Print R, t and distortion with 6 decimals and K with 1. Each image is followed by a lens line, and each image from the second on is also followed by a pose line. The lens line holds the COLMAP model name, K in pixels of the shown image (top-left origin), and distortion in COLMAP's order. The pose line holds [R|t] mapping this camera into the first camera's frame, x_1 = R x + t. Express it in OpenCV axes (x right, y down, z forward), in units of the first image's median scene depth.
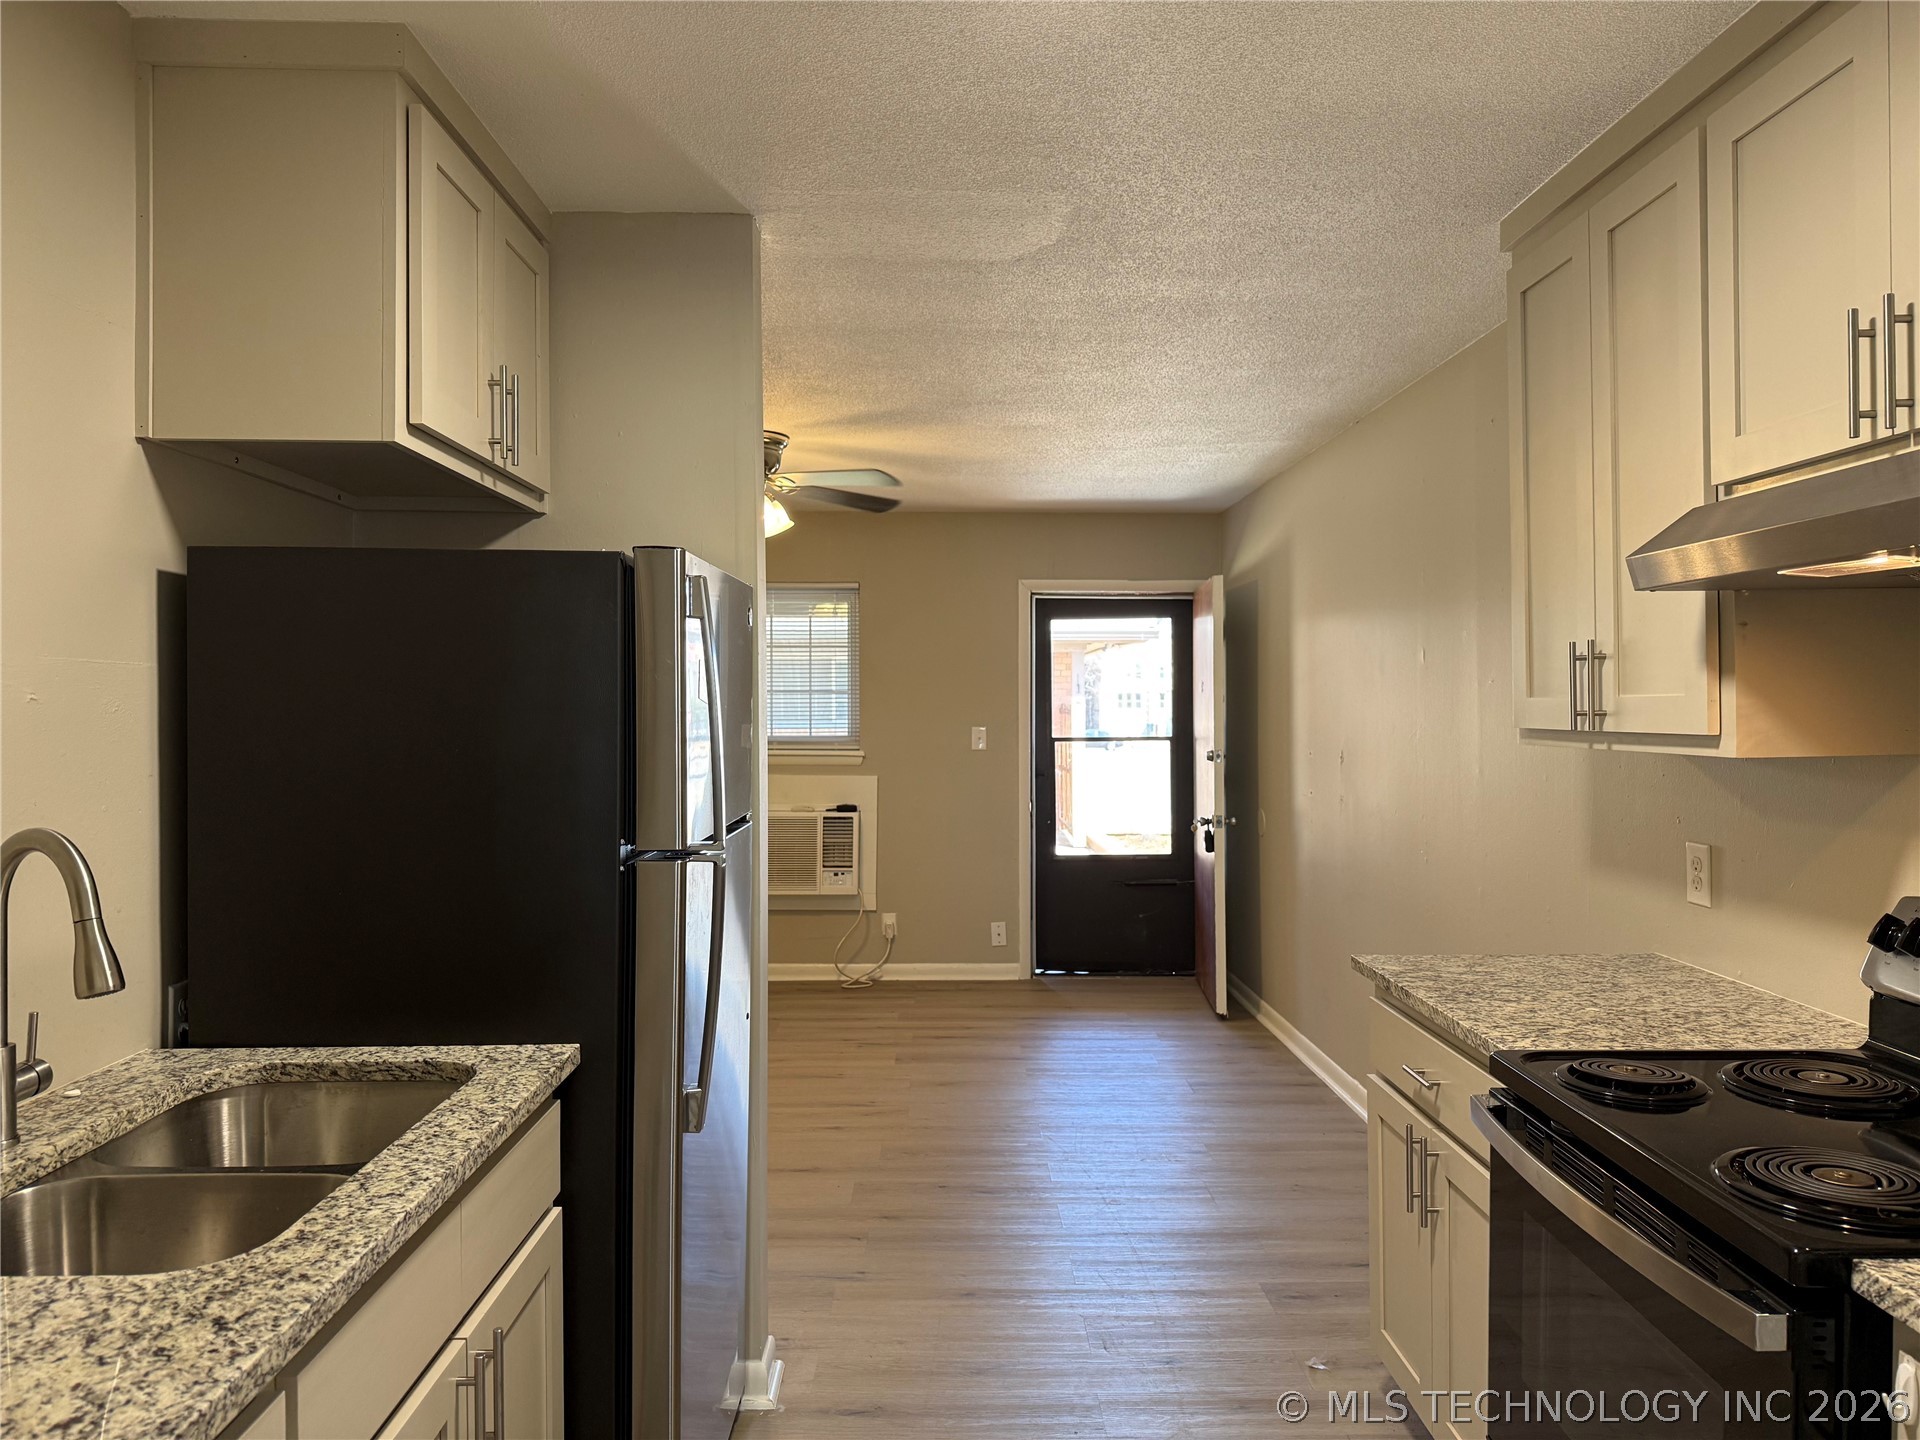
lens RADIAL K [[1335.5, 0, 957.0], [0, 1335.5, 708.3], [0, 0, 1]] dist [0.064689, -0.094622]
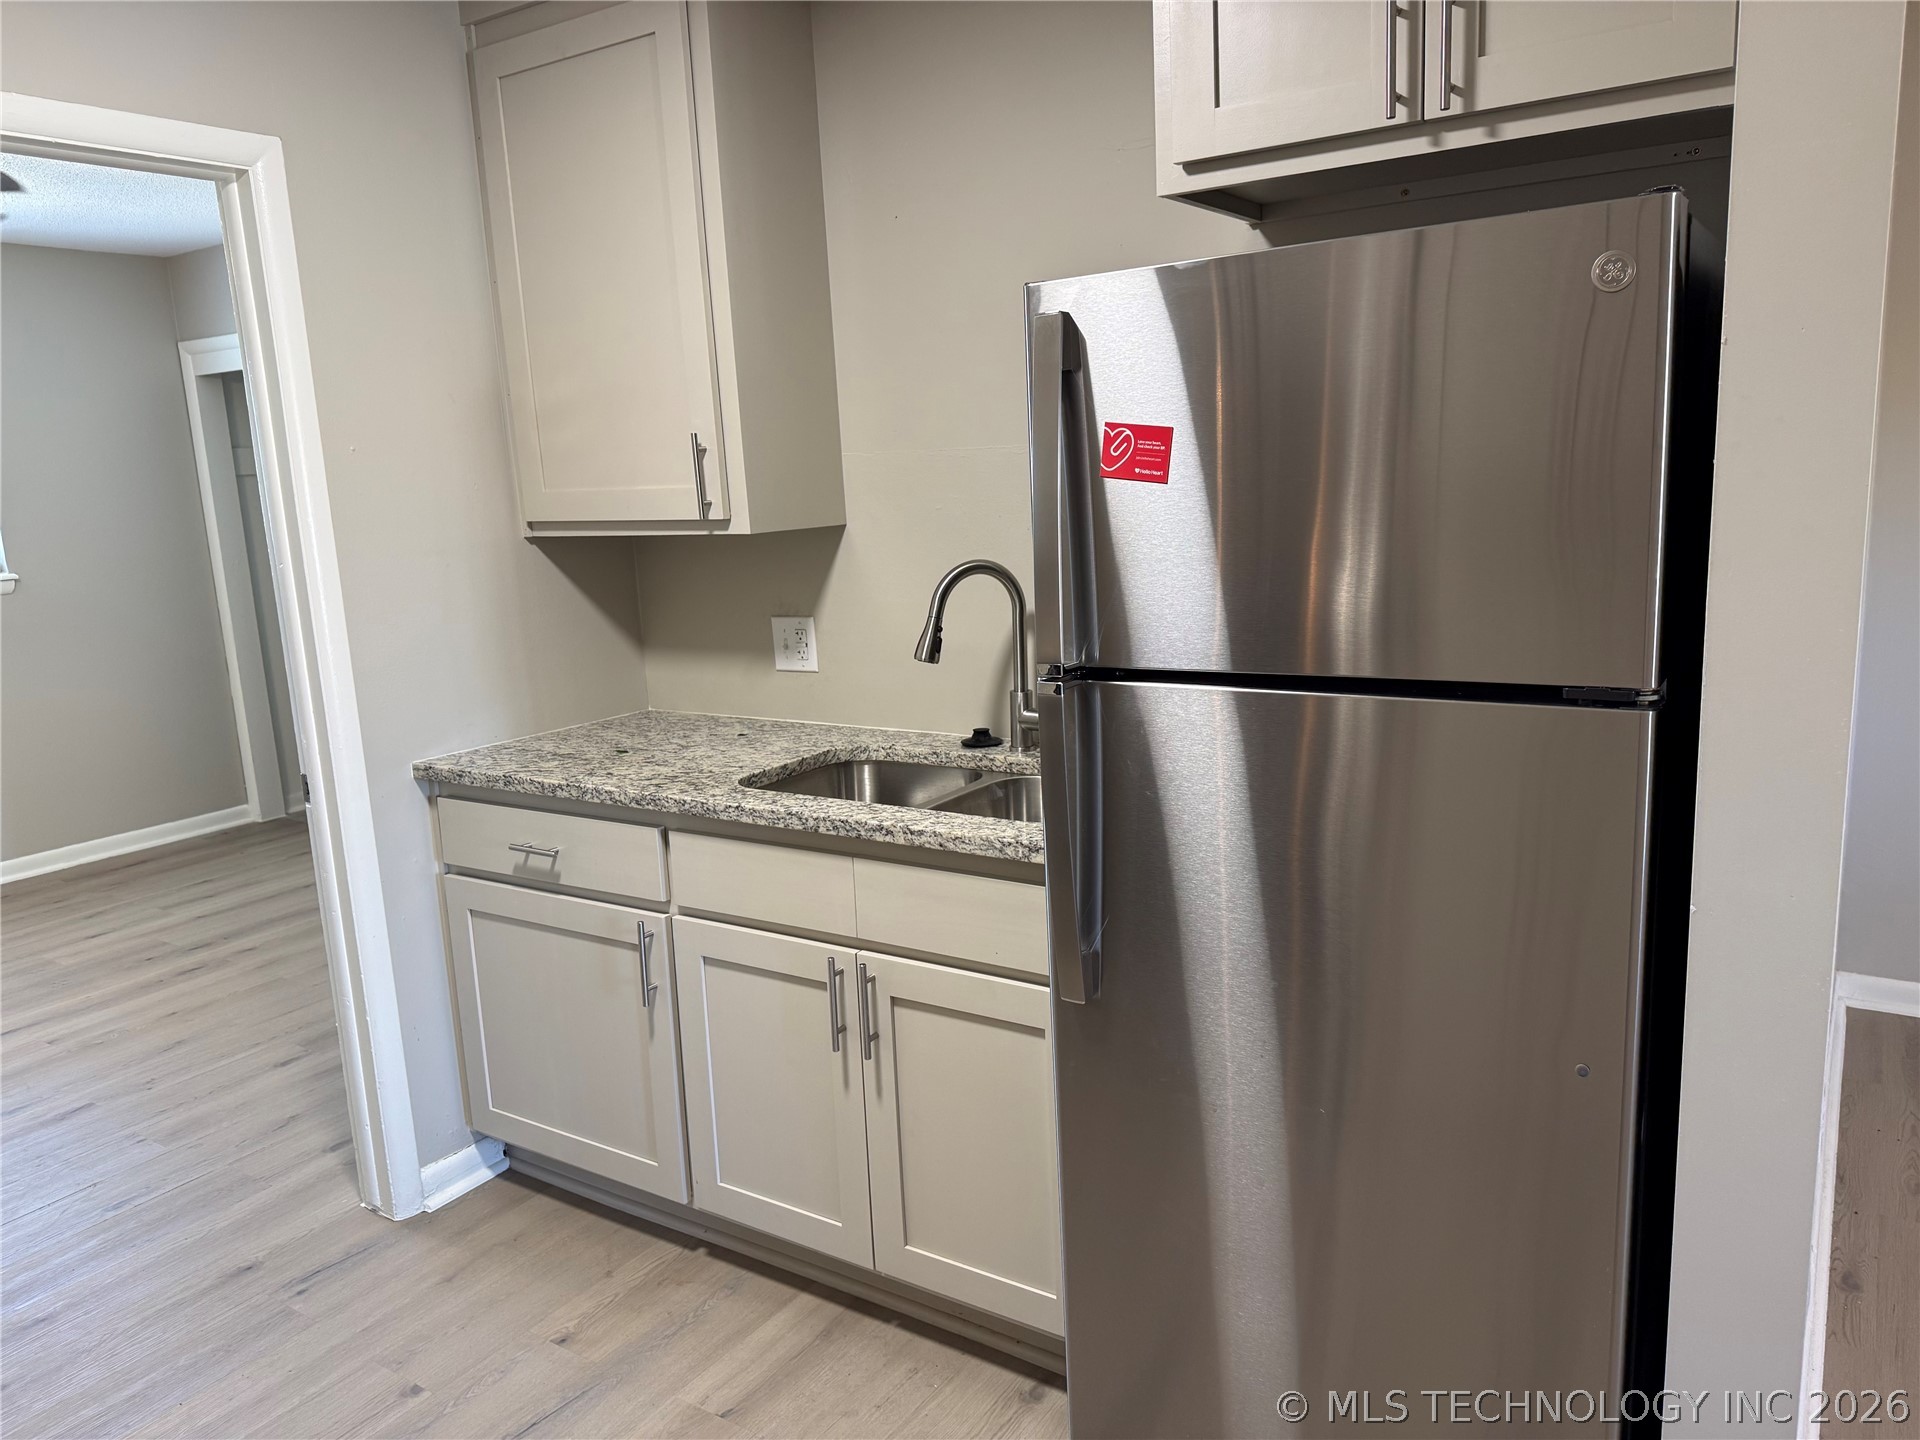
lens RADIAL K [[1347.7, 0, 968.5], [0, 1347.7, 710.0], [0, 0, 1]] dist [0.070934, -0.094235]
pose [[-0.558913, 0.172863, -0.811008, 0.369455], [0.041573, 0.982642, 0.180796, -0.013997], [0.828184, 0.067333, -0.556397, 1.047397]]
